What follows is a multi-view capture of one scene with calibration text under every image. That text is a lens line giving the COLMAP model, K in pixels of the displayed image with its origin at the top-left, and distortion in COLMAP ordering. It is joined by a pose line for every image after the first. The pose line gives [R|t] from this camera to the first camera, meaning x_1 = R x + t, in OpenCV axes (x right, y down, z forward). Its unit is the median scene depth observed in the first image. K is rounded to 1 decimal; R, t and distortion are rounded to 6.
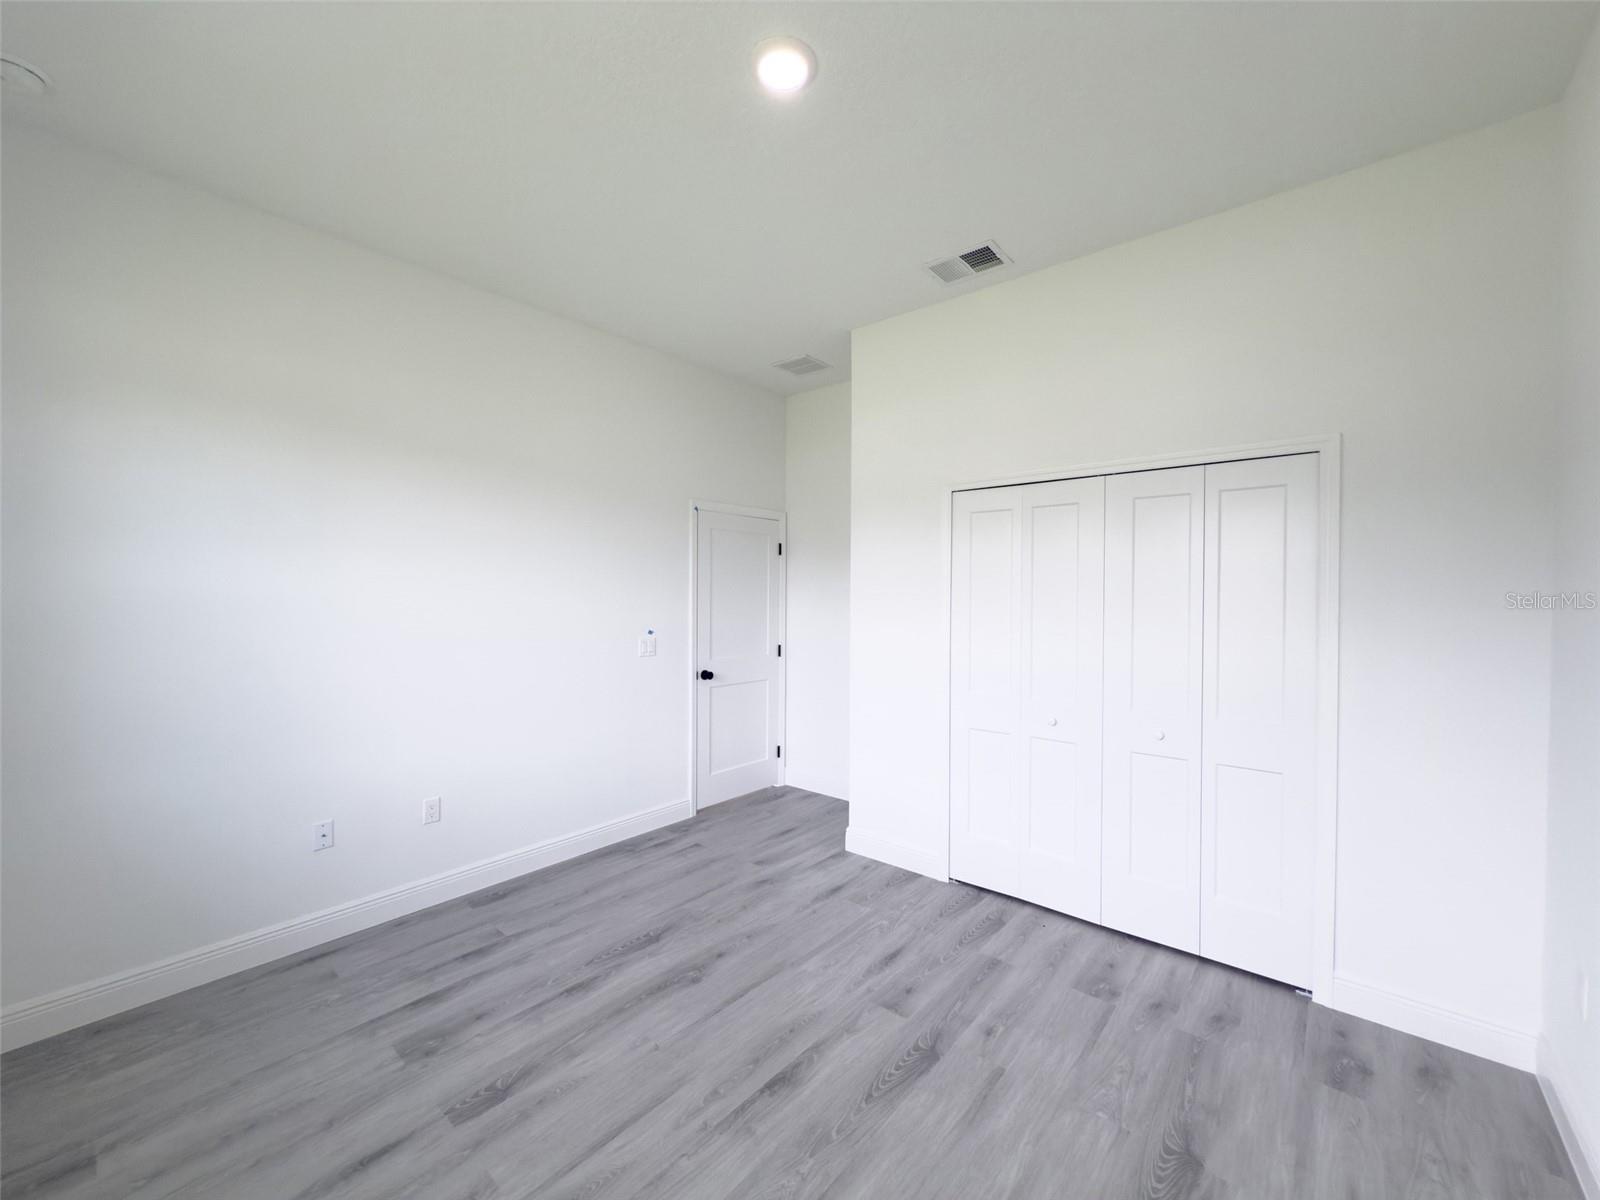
lens RADIAL K [[634.8, 0, 805.8], [0, 634.8, 602.8], [0, 0, 1]] dist [0.000352, -0.000292]
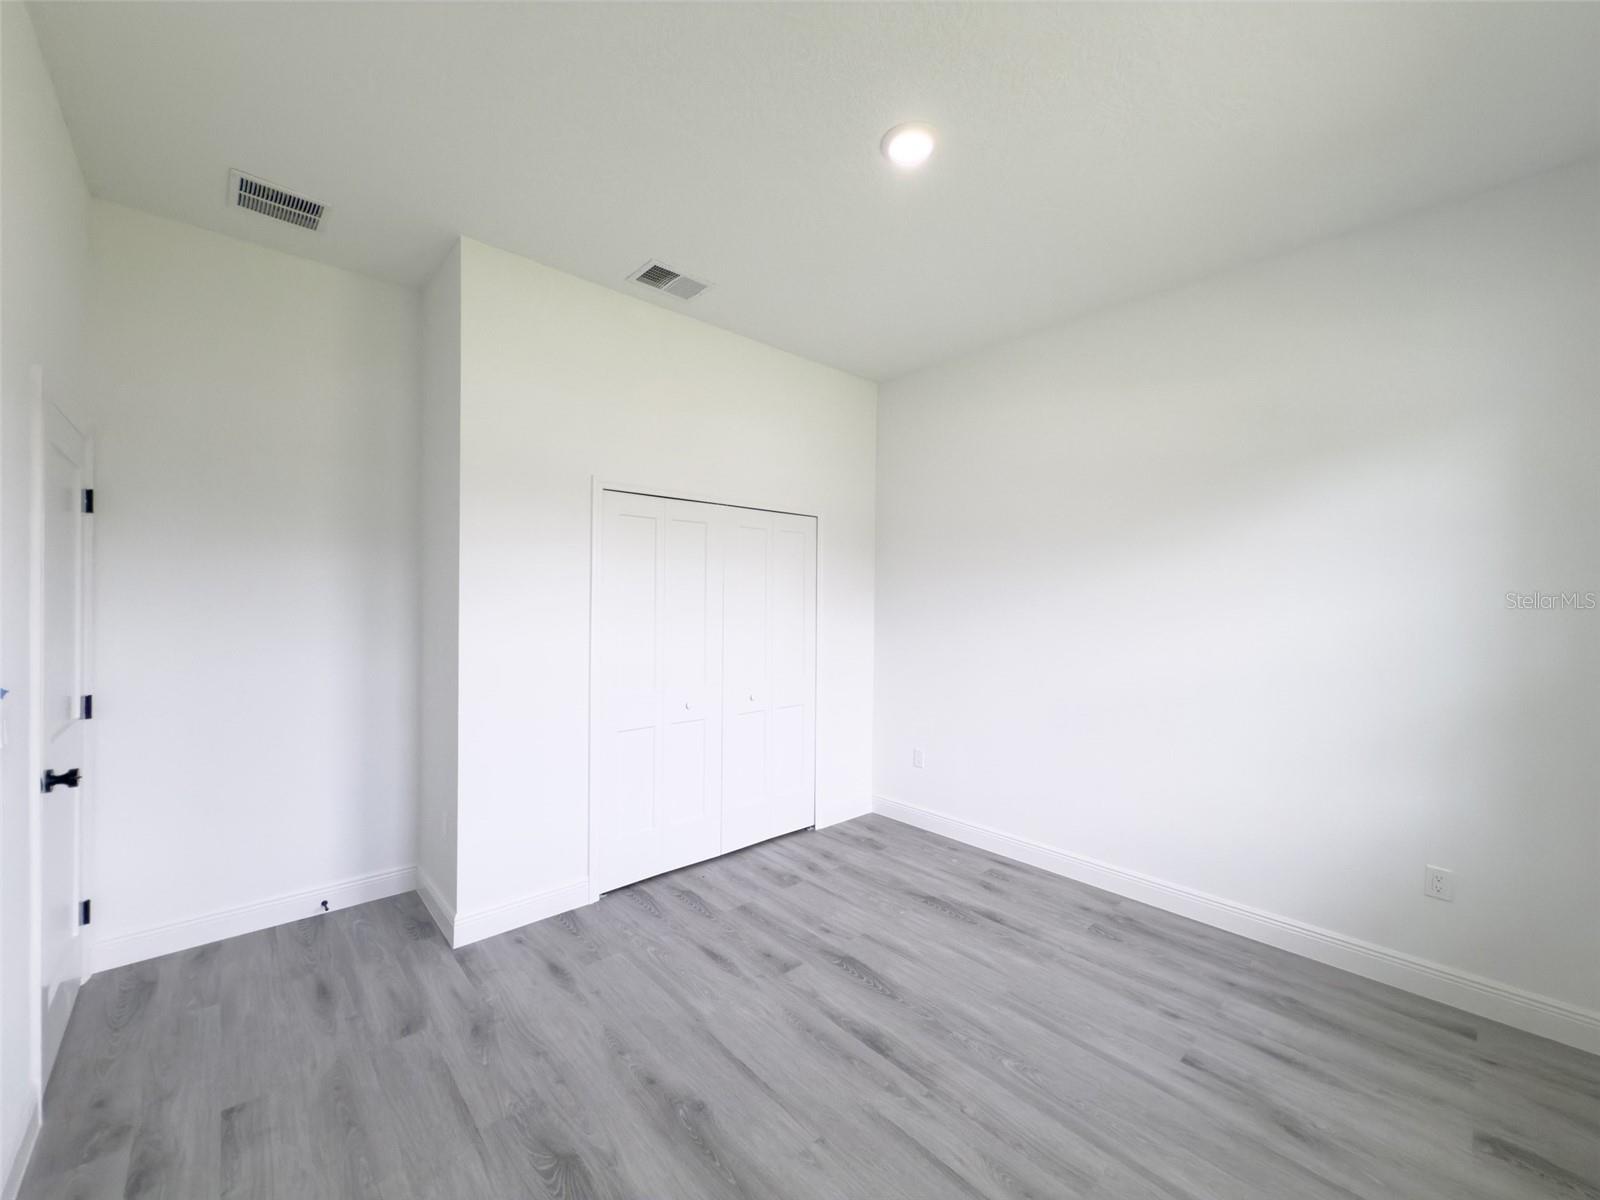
lens RADIAL K [[634.8, 0, 797.4], [0, 634.8, 599.8], [0, 0, 1]] dist [0.000352, -0.000292]
pose [[0.139873, -0.003472, 0.990163, -0.955472], [0.005872, 0.999979, 0.002677, -0.011279], [-0.990152, 0.005440, 0.139890, 0.817826]]
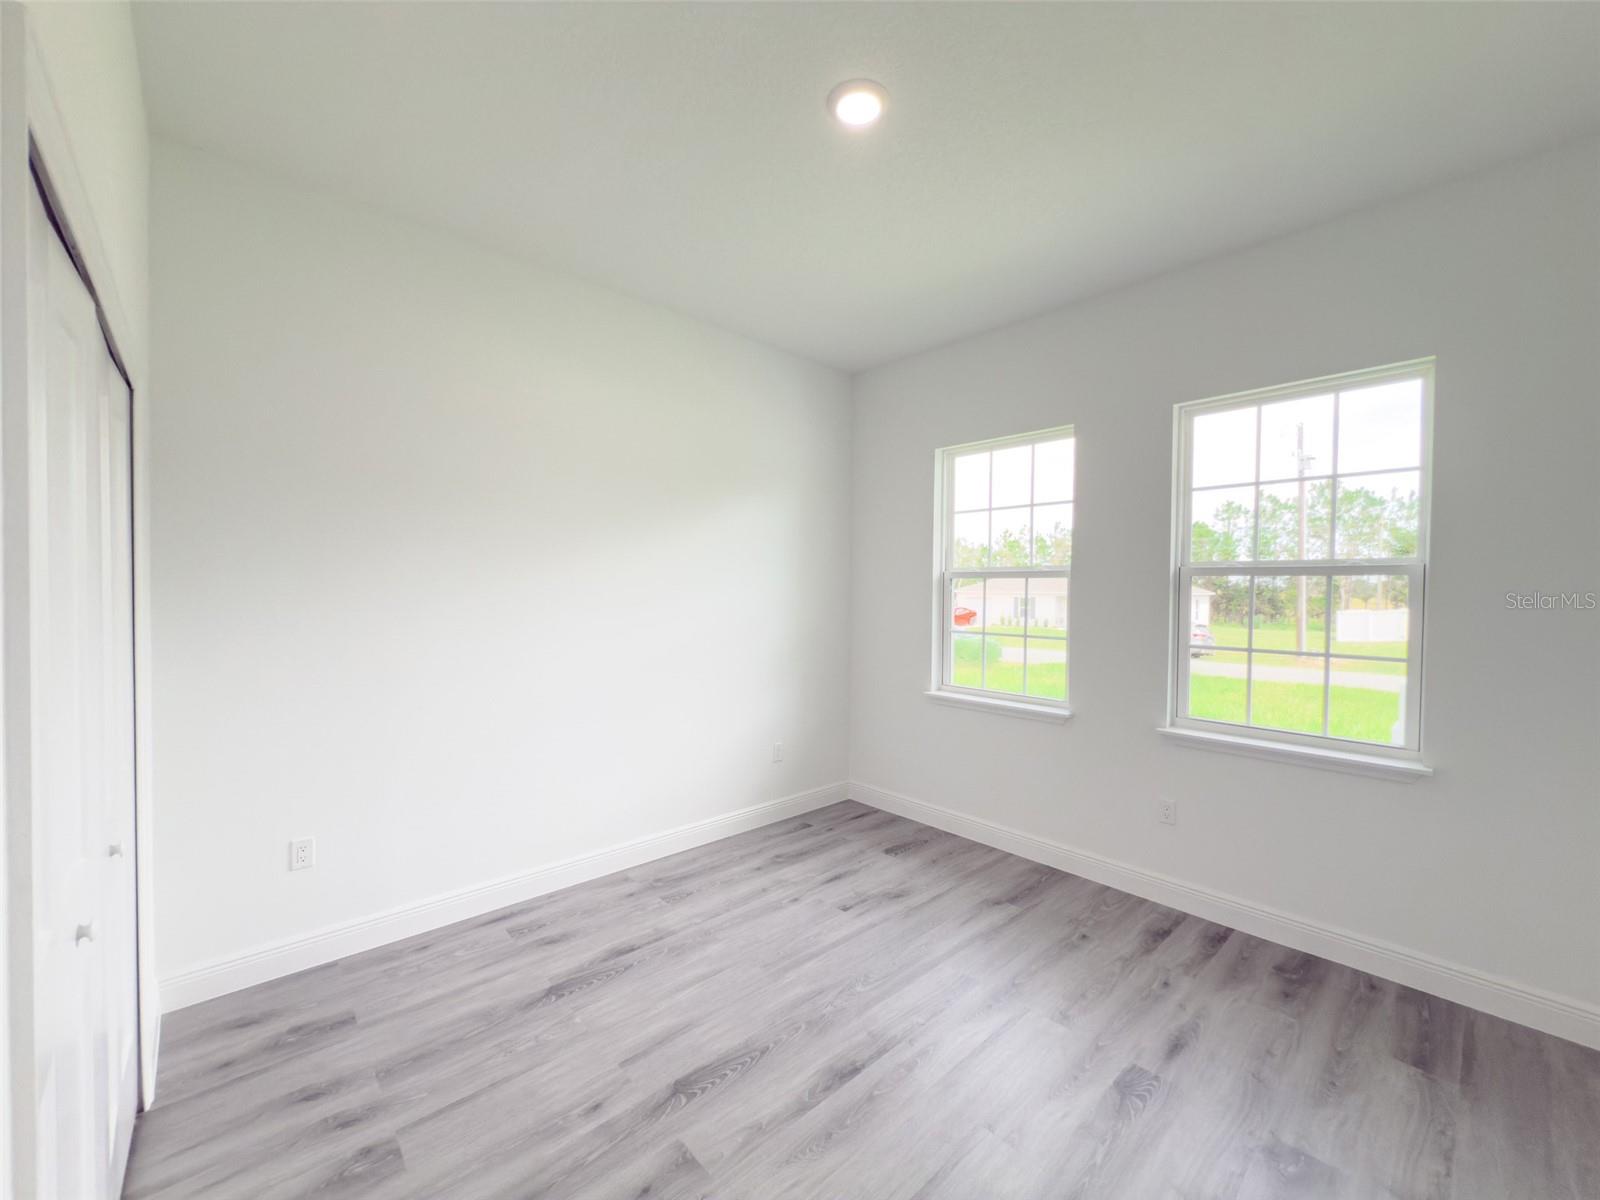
lens RADIAL K [[634.8, 0, 799.2], [0, 634.8, 615.8], [0, 0, 1]] dist [0.000352, -0.000292]
pose [[-0.990625, -0.019494, 0.135210, -0.075102], [-0.011882, 0.998311, 0.056875, -0.022043], [-0.136090, 0.054735, -0.989183, 1.648333]]
